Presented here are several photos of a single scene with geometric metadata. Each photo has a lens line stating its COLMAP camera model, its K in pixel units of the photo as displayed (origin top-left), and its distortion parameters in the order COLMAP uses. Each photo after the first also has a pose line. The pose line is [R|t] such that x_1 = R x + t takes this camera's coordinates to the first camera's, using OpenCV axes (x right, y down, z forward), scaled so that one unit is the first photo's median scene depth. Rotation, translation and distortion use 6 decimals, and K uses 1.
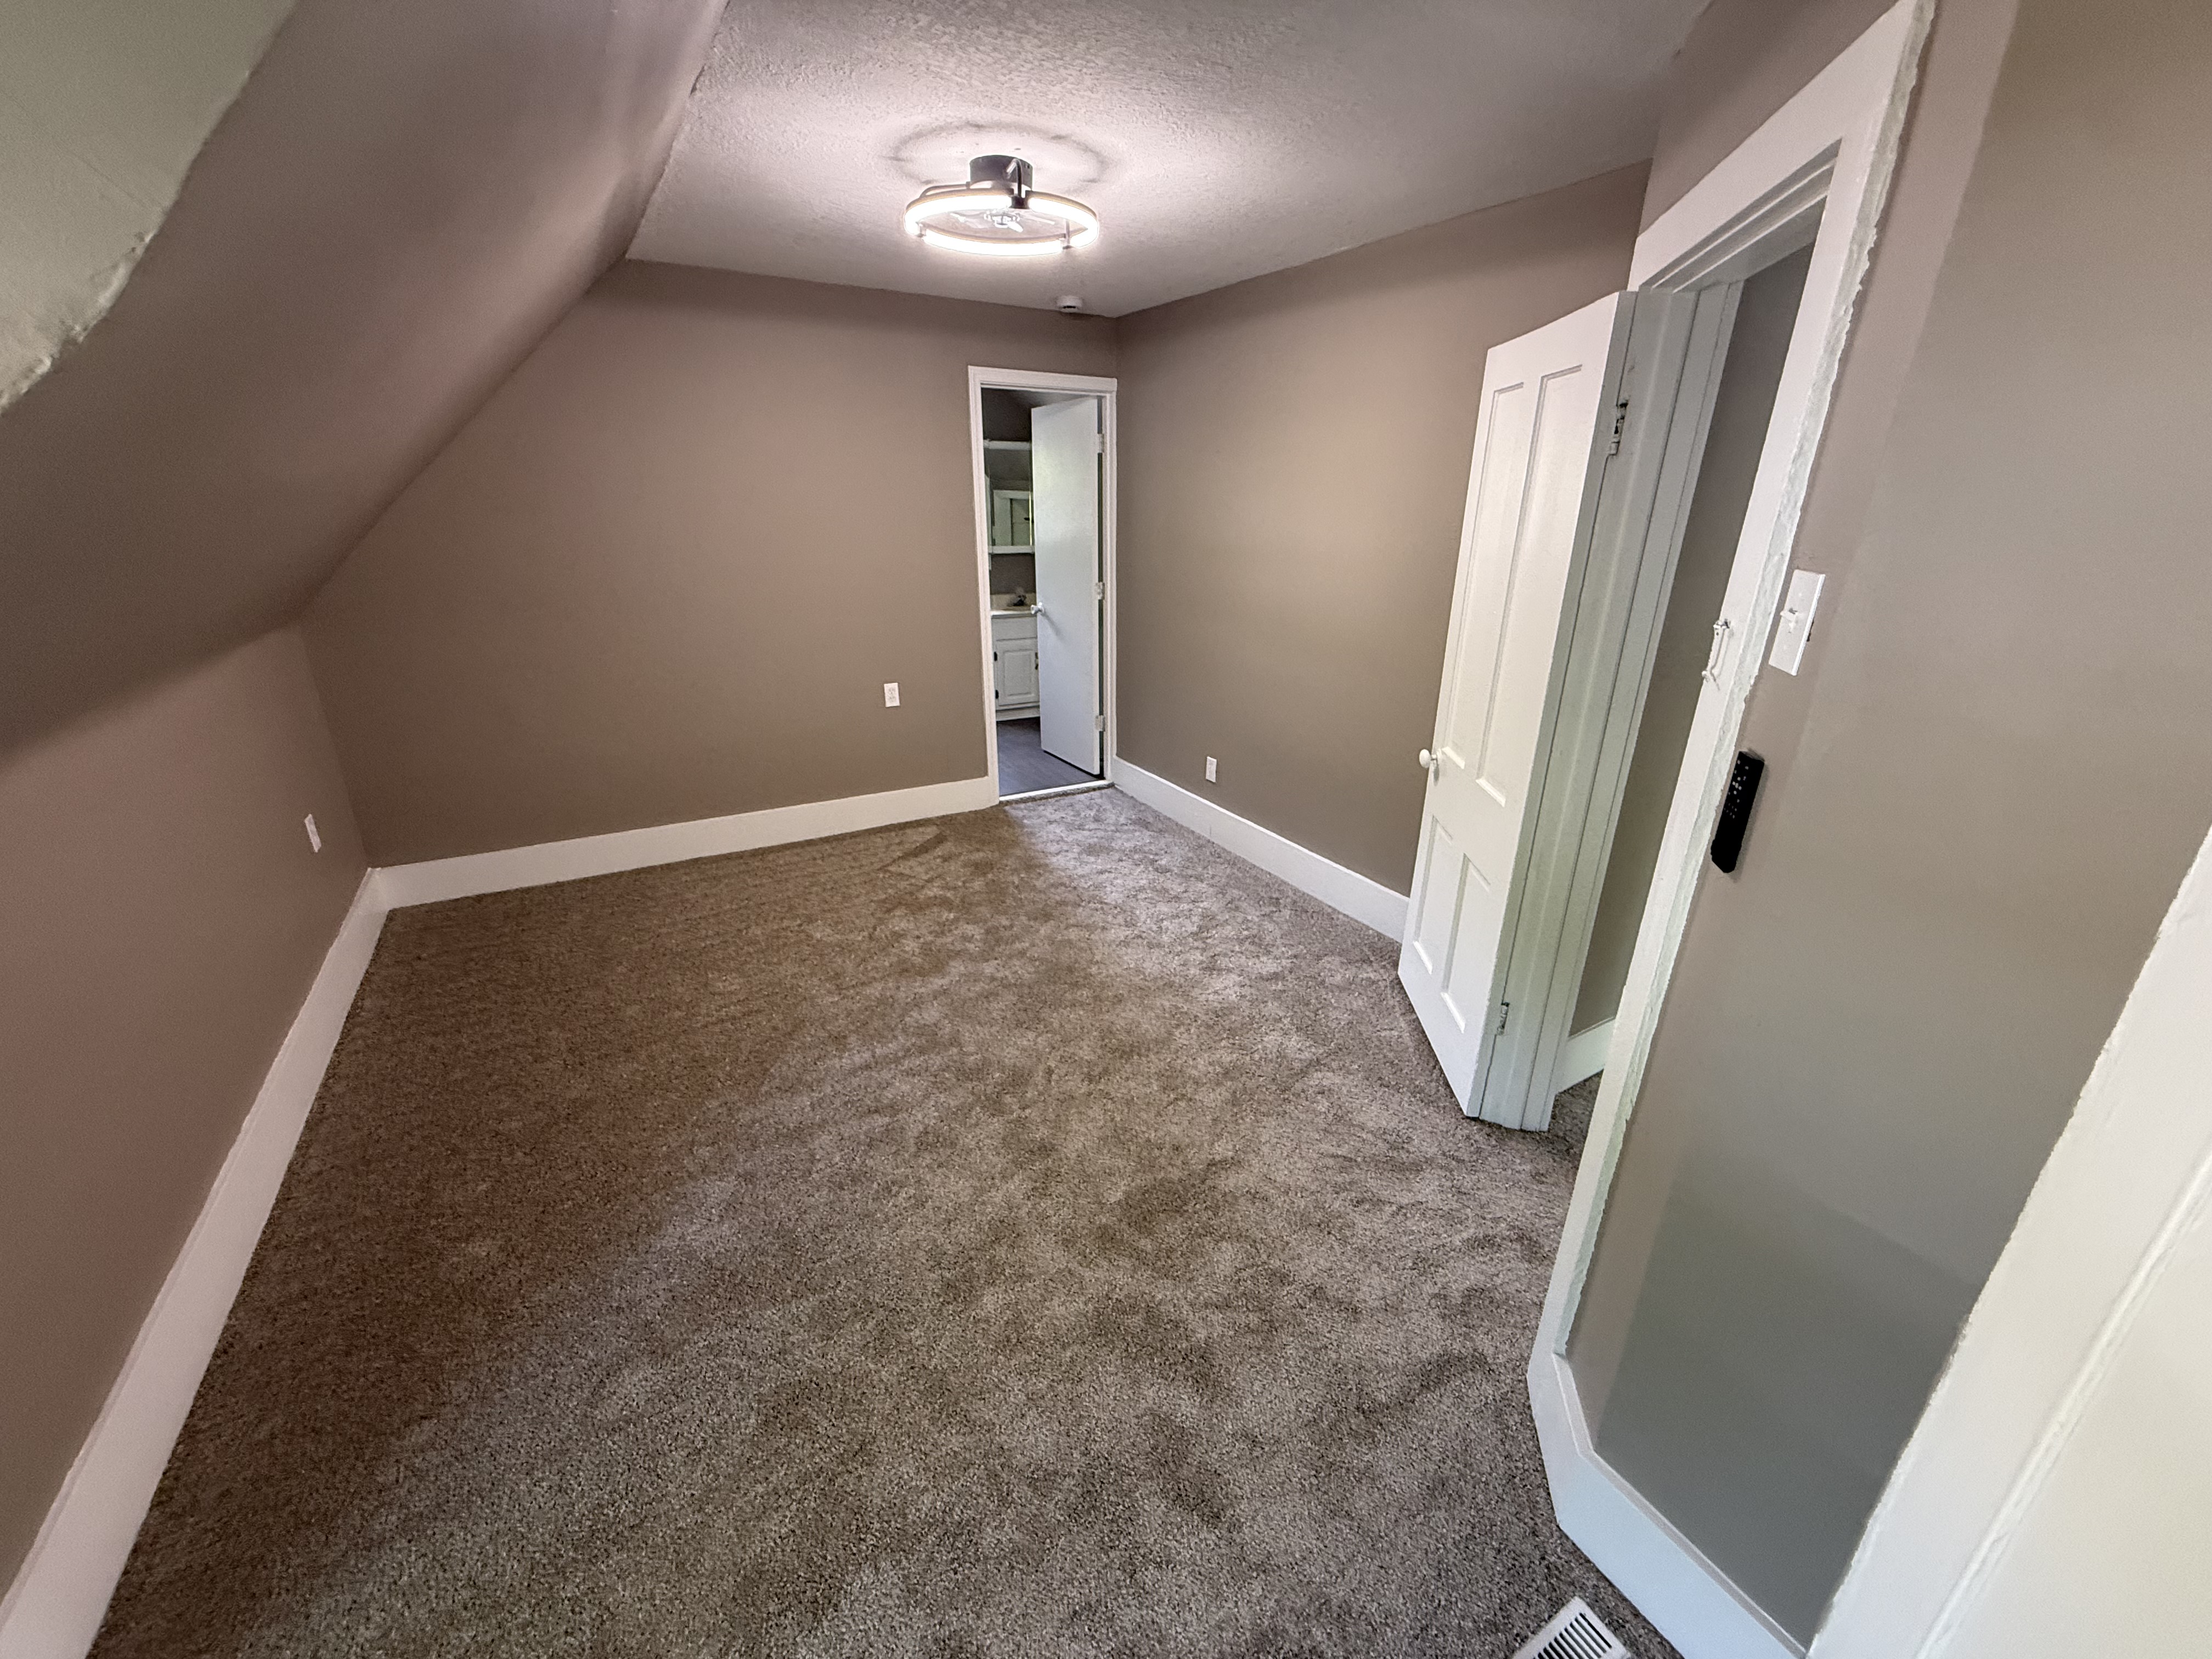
lens RADIAL K [[876.1, 0, 1112.3], [0, 876.1, 831.1], [0, 0, 1]] dist [-0.002720, -0.000048]
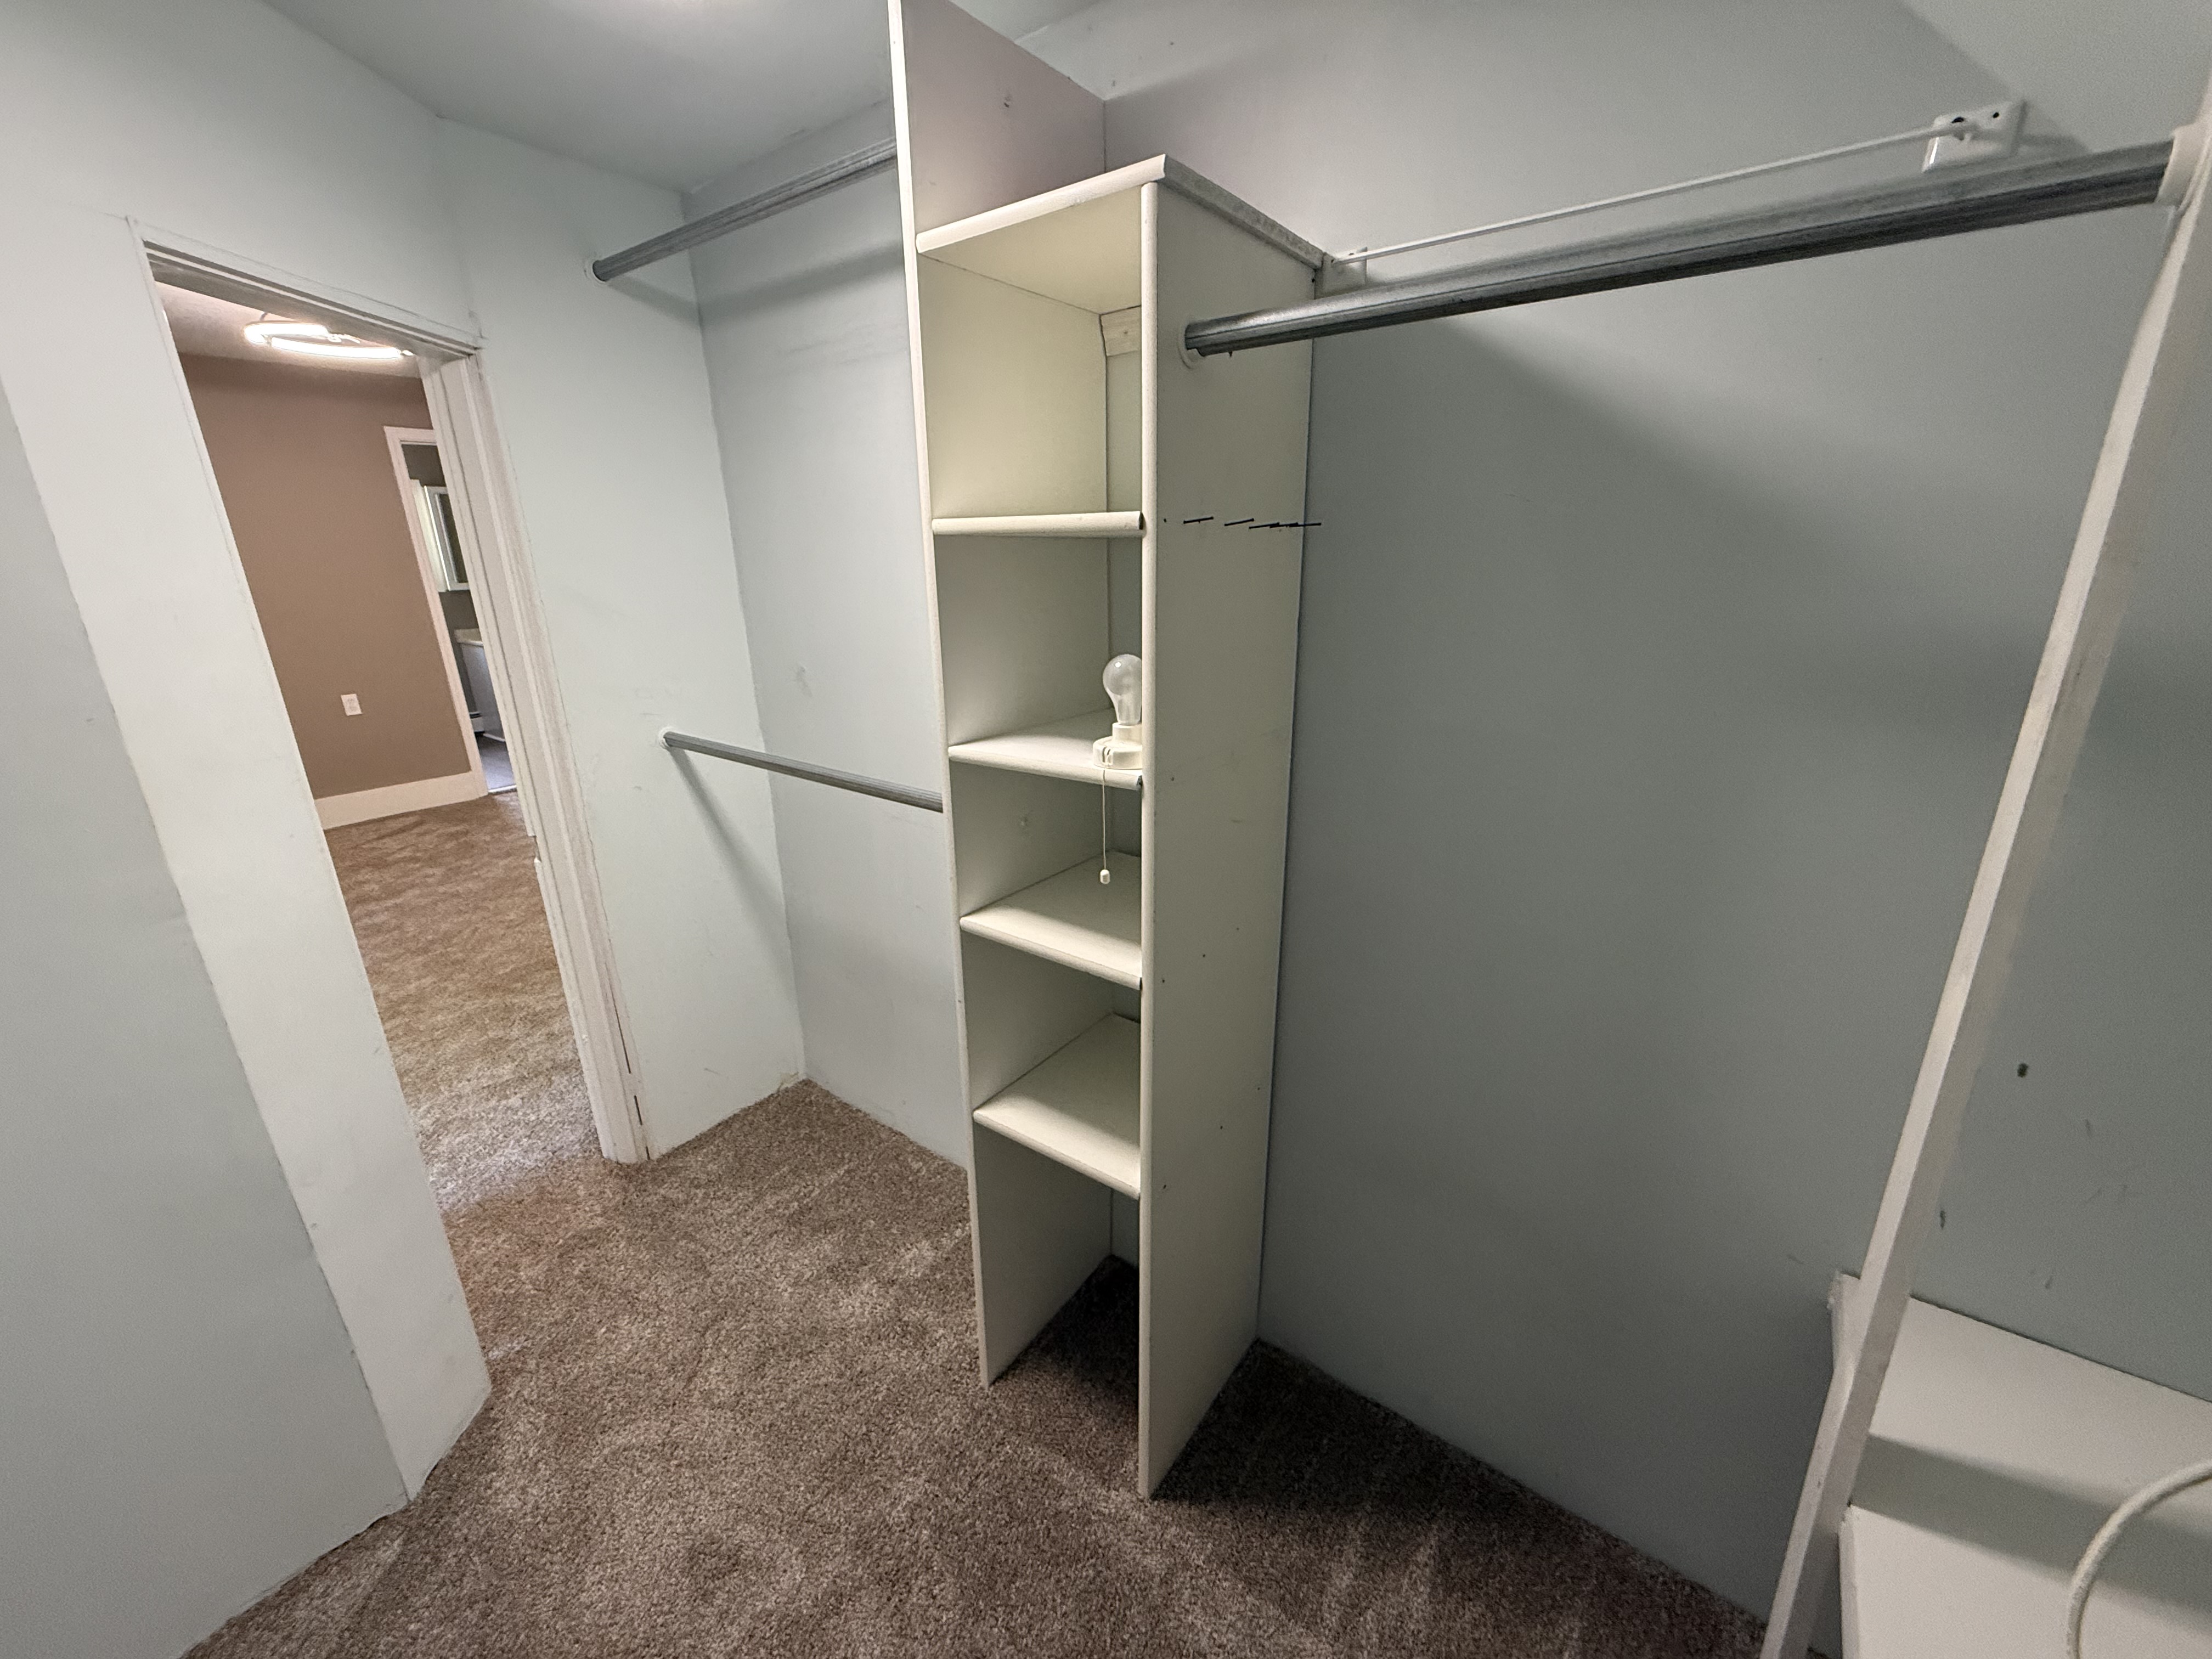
lens RADIAL K [[876.1, 0, 1101.1], [0, 876.1, 824.9], [0, 0, 1]] dist [-0.002720, -0.000048]
pose [[0.925351, -0.142501, 0.351311, 0.258986], [0.160348, 0.986814, -0.022078, 0.203727], [-0.343532, 0.076762, 0.935999, -0.442542]]
